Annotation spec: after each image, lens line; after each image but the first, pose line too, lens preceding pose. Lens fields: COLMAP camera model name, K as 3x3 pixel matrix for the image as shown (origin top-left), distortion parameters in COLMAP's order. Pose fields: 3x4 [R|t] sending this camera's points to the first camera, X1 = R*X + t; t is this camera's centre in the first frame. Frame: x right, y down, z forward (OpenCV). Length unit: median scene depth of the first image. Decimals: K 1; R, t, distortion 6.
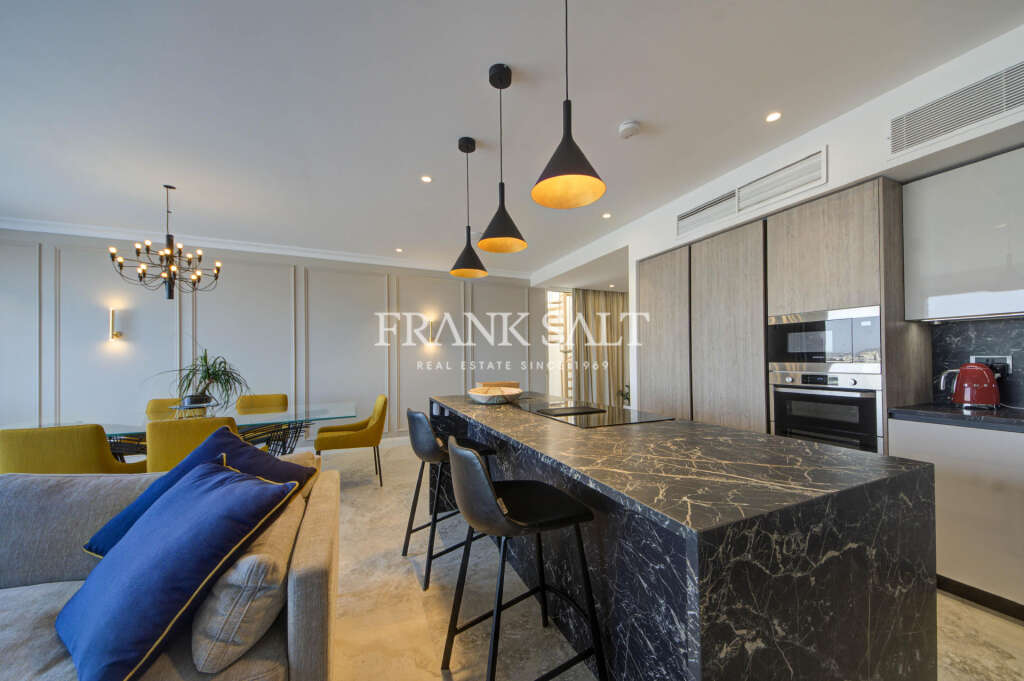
lens RADIAL K [[356.9, 0, 521.0], [0, 356.9, 352.7], [0, 0, 1]] dist [0.012894, -0.005596]
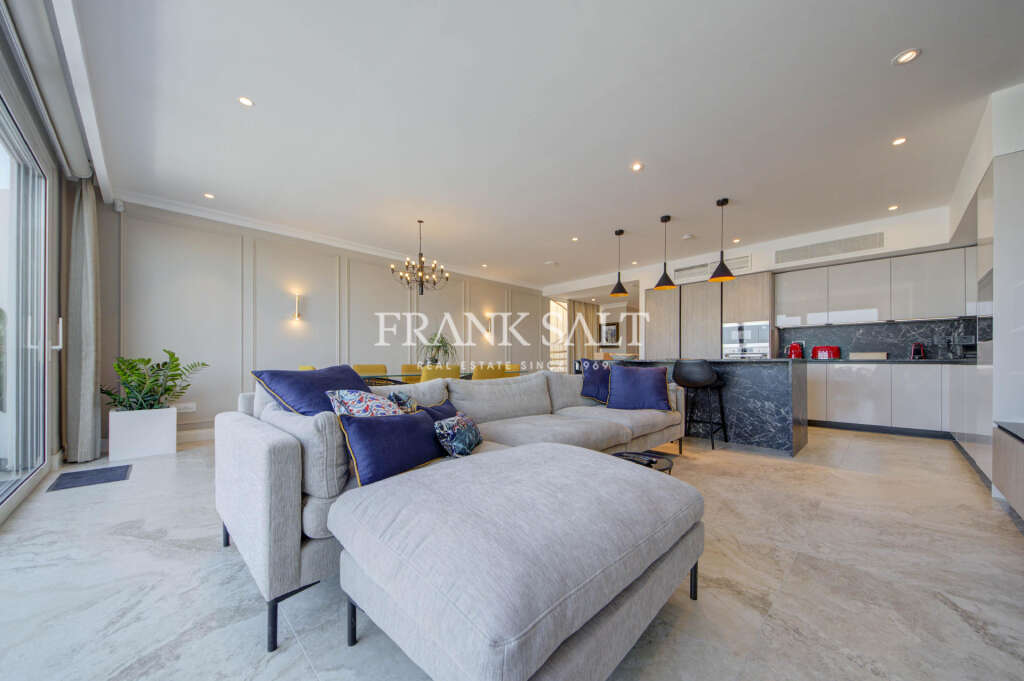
lens RADIAL K [[356.9, 0, 517.8], [0, 356.9, 357.1], [0, 0, 1]] dist [0.012894, -0.005596]
pose [[0.939215, 0.014388, 0.343029, -1.848979], [-0.015589, 0.999878, 0.000745, 0.184421], [-0.342977, -0.006047, 0.939324, -0.958335]]
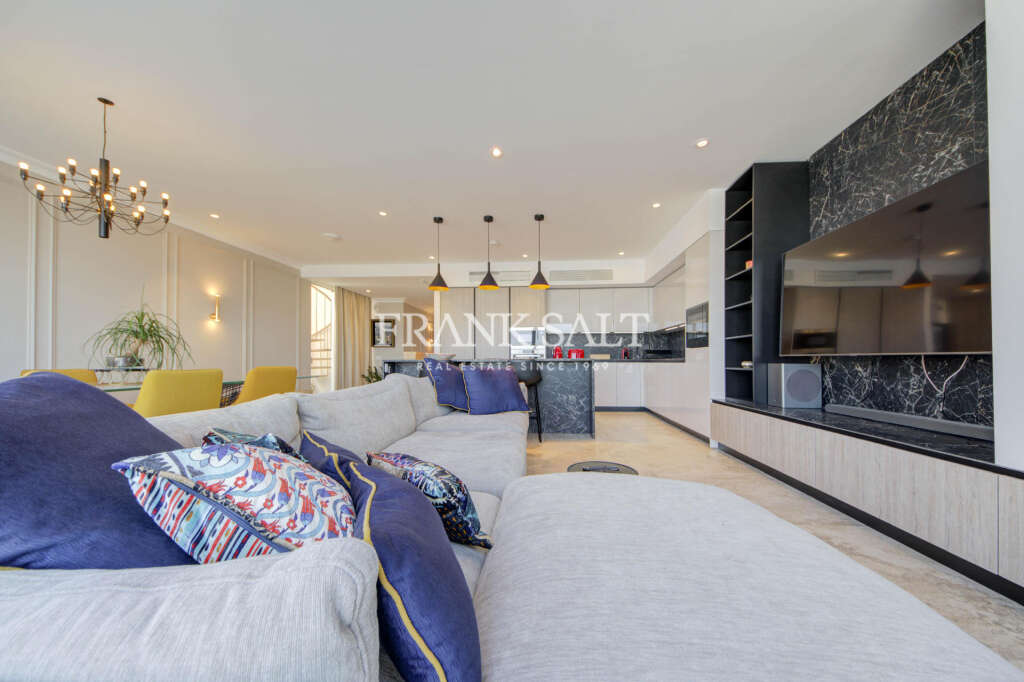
lens RADIAL K [[356.9, 0, 533.8], [0, 356.9, 357.1], [0, 0, 1]] dist [0.012894, -0.005596]
pose [[0.457520, 0.017582, 0.889025, -2.084986], [-0.015879, 0.999807, -0.011601, 0.195071], [-0.889057, -0.008809, 0.457711, -0.407758]]
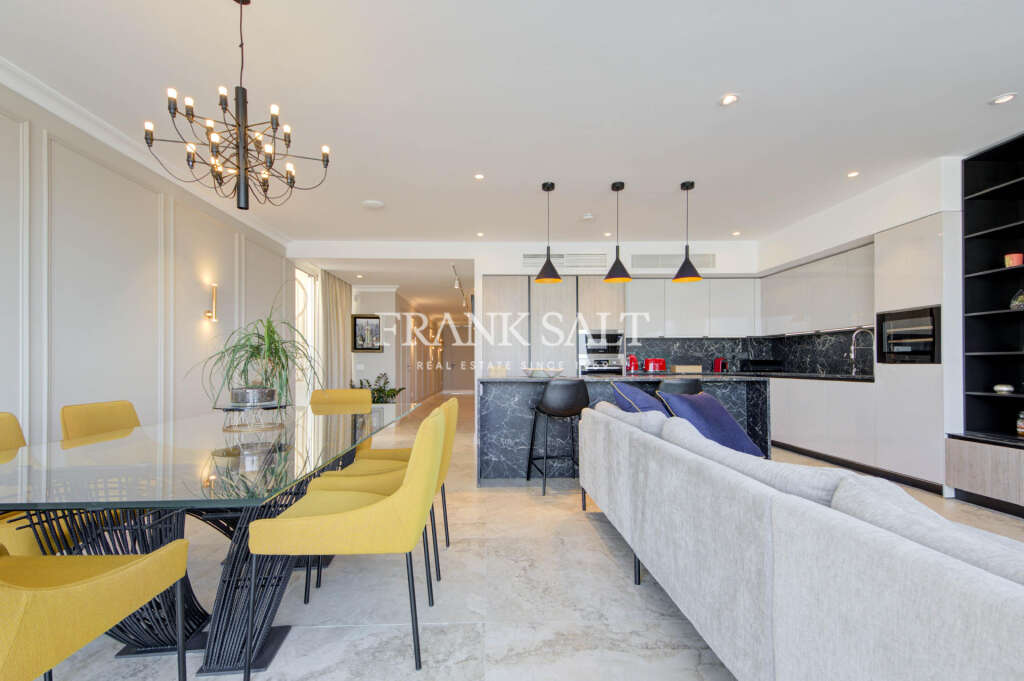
lens RADIAL K [[461.6, 0, 504.0], [0, 461.6, 357.9], [0, 0, 1]] dist [0.008304, -0.002202]
pose [[0.396165, 0.020501, 0.917950, -2.413874], [-0.017675, 0.999736, -0.014699, 0.133005], [-0.918009, -0.010402, 0.396423, 0.580099]]
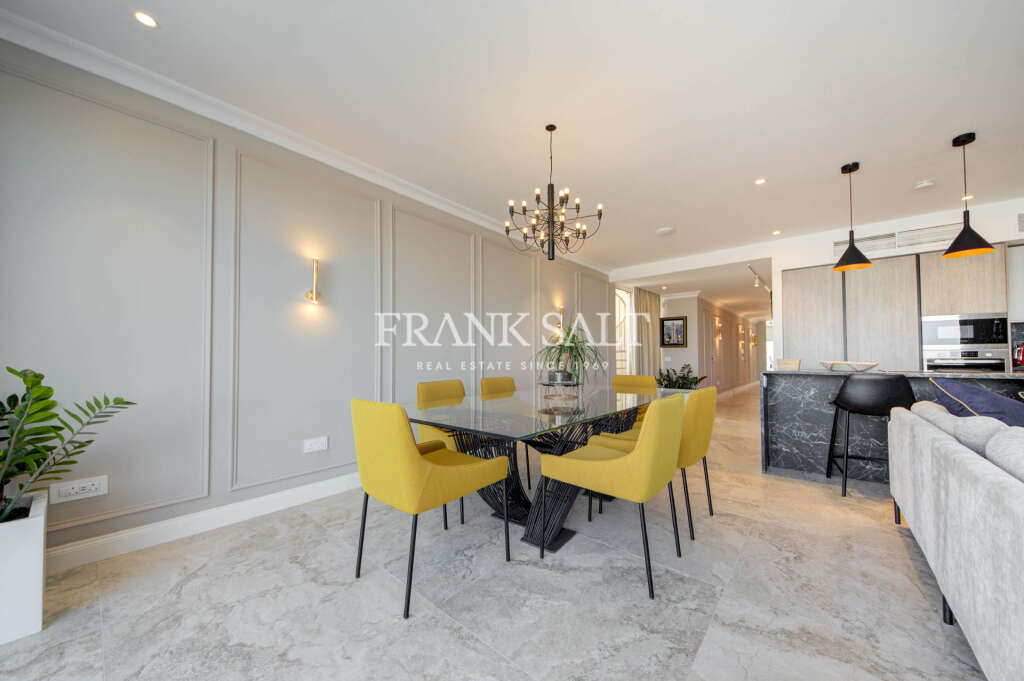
lens RADIAL K [[356.9, 0, 518.3], [0, 356.9, 345.5], [0, 0, 1]] dist [0.012894, -0.005596]
pose [[0.911440, 0.021260, 0.410883, -2.320377], [-0.014091, 0.999691, -0.020468, 0.128755], [-0.411191, 0.012865, 0.911458, 0.407331]]
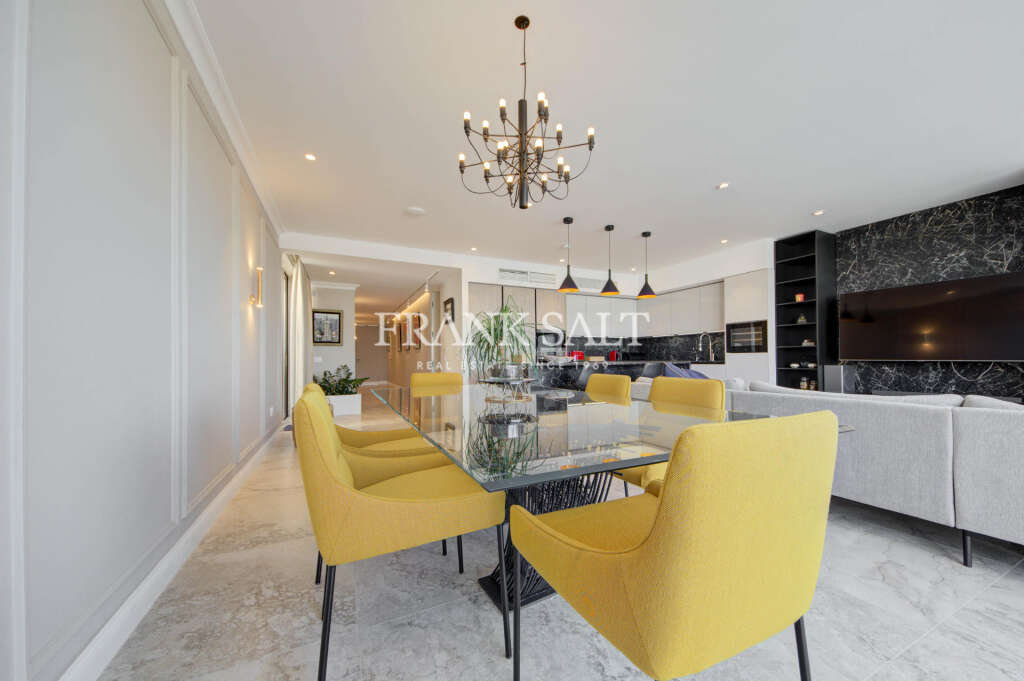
lens RADIAL K [[356.9, 0, 552.3], [0, 356.9, 354.7], [0, 0, 1]] dist [0.012894, -0.005596]
pose [[-0.020635, 0.017868, 0.999627, -2.586854], [-0.009721, 0.999789, -0.018072, 0.179300], [-0.999740, -0.010091, -0.020457, 1.380284]]
